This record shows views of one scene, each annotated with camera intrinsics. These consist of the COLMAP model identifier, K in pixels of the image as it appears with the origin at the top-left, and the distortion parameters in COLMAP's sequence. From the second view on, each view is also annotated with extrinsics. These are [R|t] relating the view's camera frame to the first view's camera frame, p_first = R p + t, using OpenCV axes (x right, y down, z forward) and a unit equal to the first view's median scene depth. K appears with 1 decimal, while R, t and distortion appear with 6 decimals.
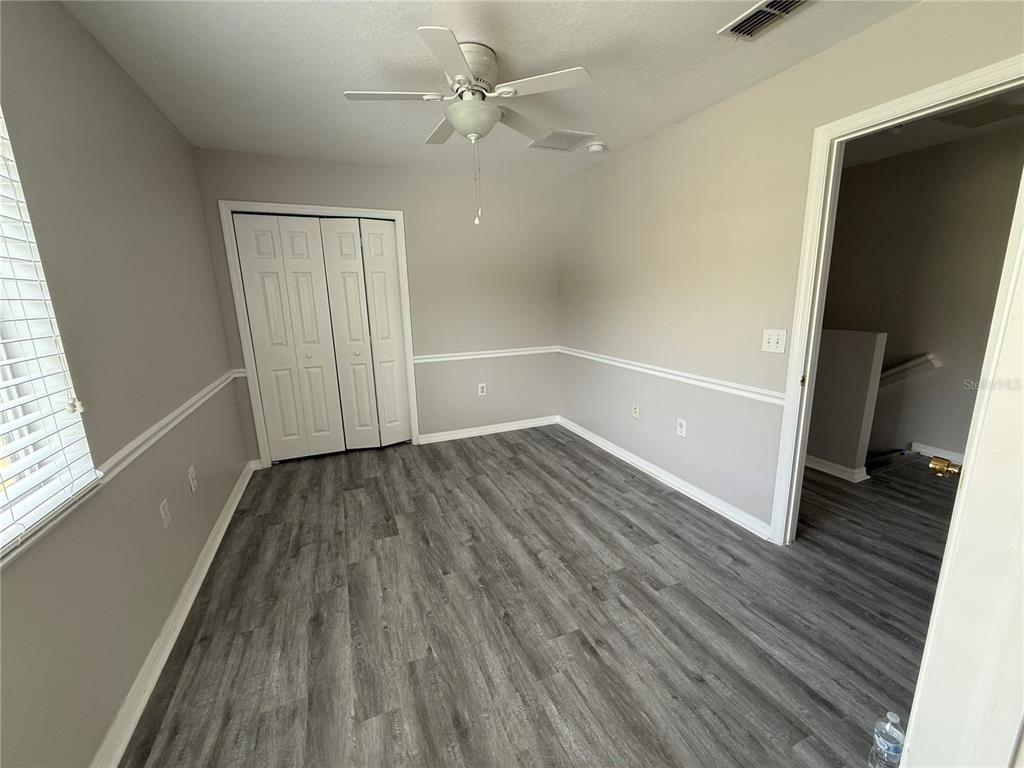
lens RADIAL K [[408.1, 0, 511.0], [0, 408.1, 384.1], [0, 0, 1]] dist [0.001065, -0.000015]
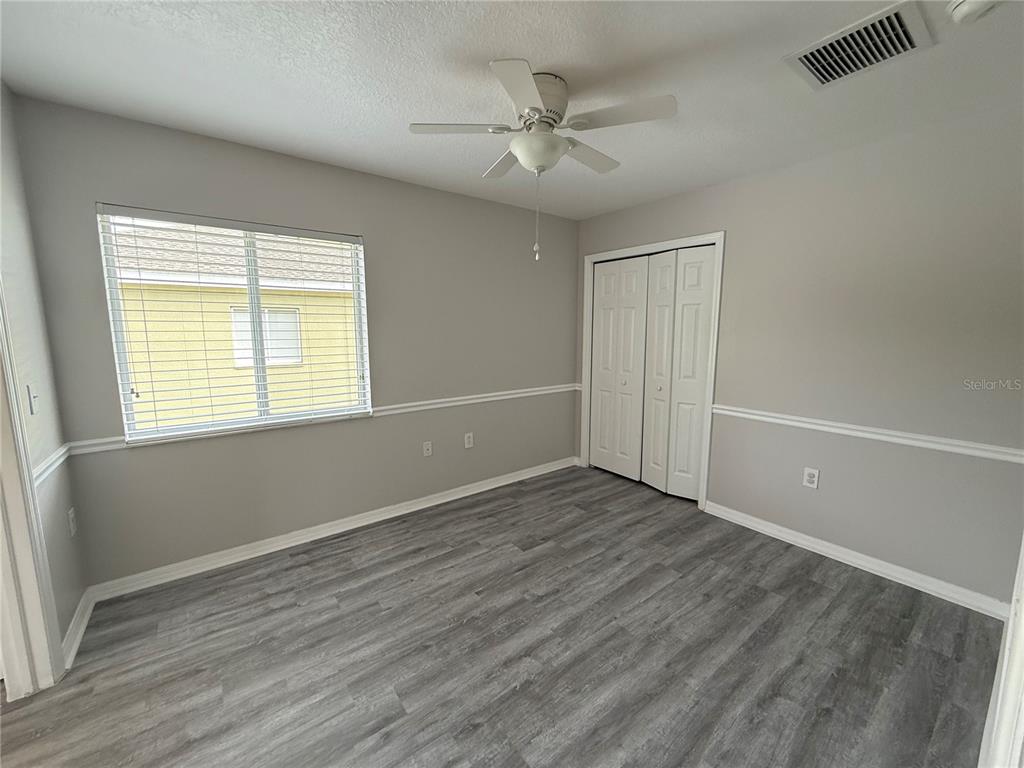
lens RADIAL K [[408.1, 0, 511.0], [0, 408.1, 384.1], [0, 0, 1]] dist [0.001065, -0.000015]
pose [[0.249189, 0.152363, -0.956395, 0.573108], [-0.211403, 0.972289, 0.099814, -0.134488], [0.945100, 0.177313, 0.274493, 0.506325]]
